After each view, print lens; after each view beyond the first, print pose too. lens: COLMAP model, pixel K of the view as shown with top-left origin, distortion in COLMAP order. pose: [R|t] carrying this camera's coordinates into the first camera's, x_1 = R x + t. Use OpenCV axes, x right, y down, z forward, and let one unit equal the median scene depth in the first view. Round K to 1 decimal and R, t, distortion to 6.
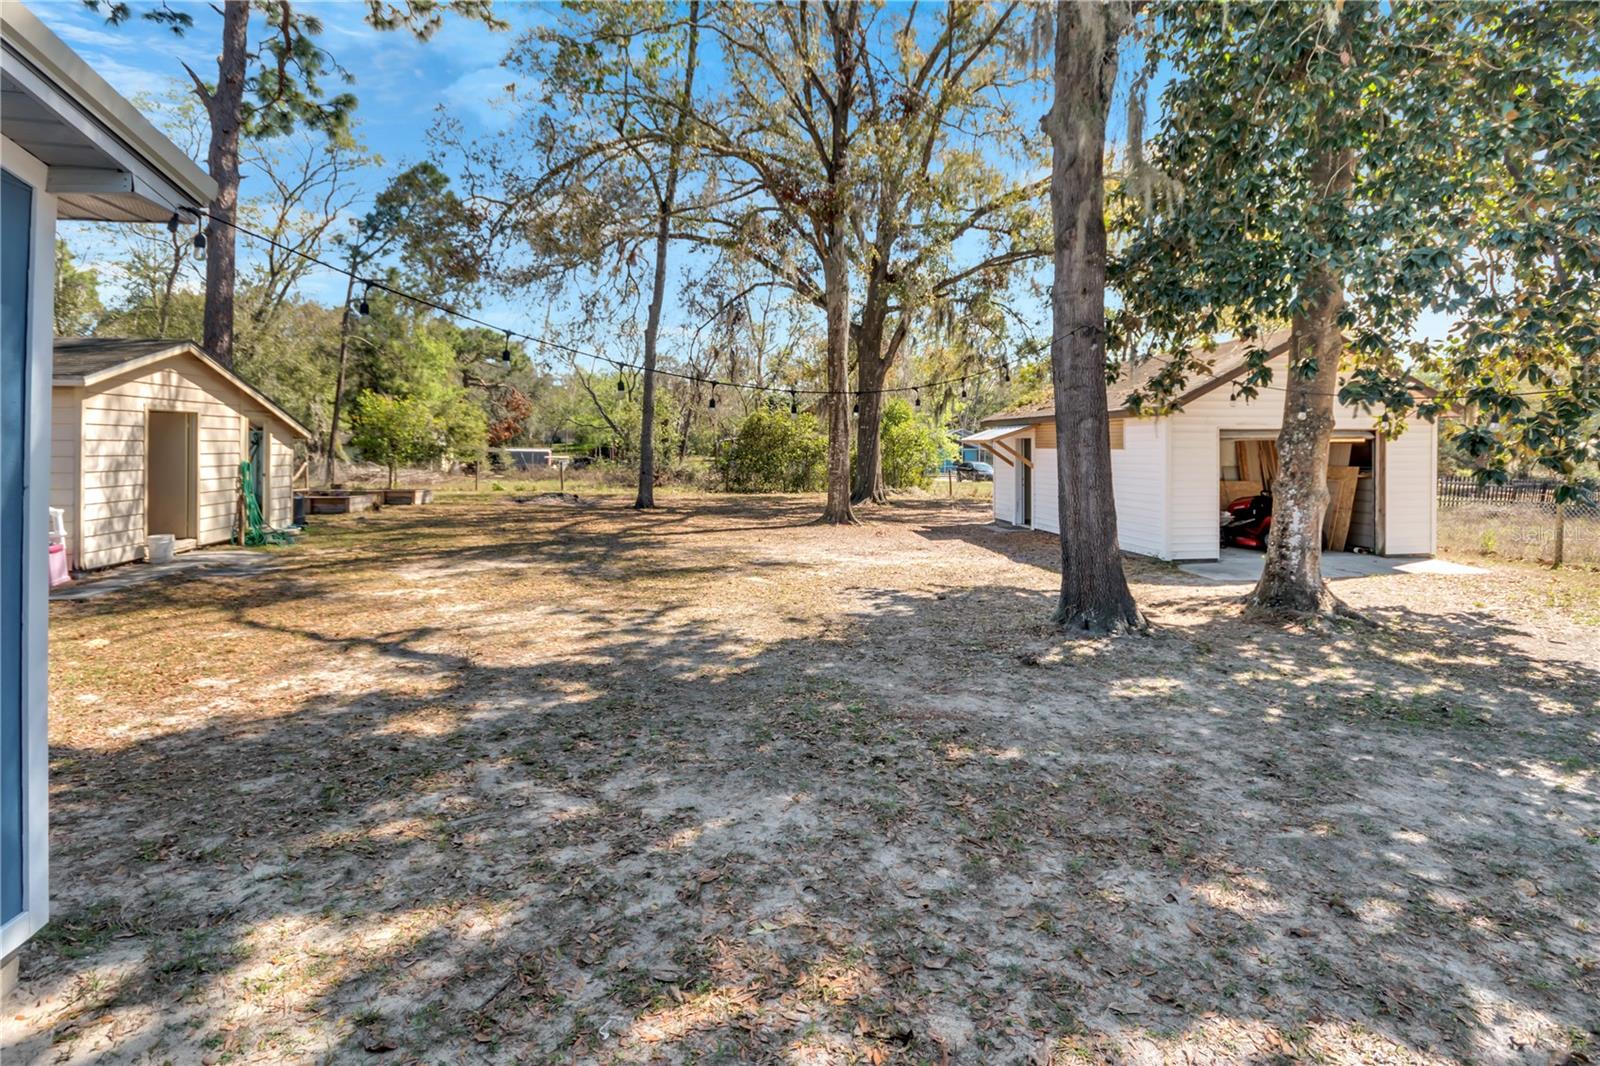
lens RADIAL K [[778.4, 0, 800.3], [0, 778.4, 436.4], [0, 0, 1]] dist [0.000744, -0.000391]
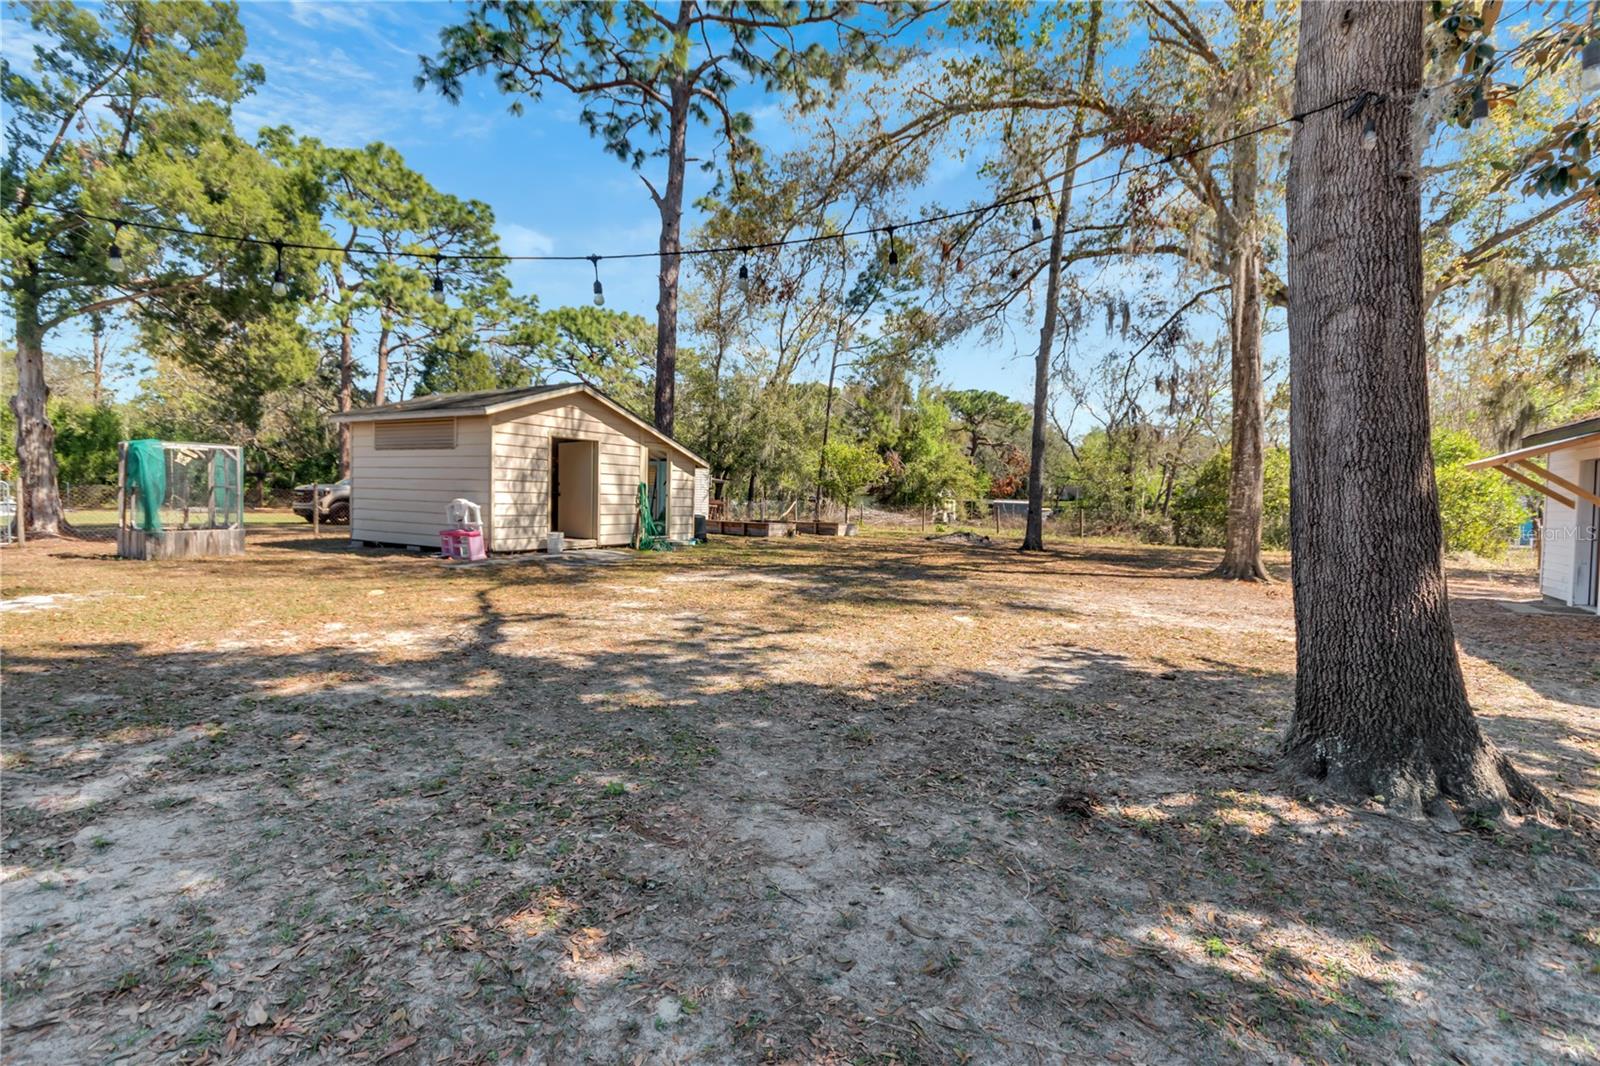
lens RADIAL K [[726.9, 0, 794.8], [0, 726.9, 517.2], [0, 0, 1]] dist [0.006892, -0.007500]
pose [[0.778113, 0.032032, -0.627307, 0.222749], [-0.013148, 0.999311, 0.034718, 0.047947], [0.627987, -0.018766, 0.777997, 0.271143]]
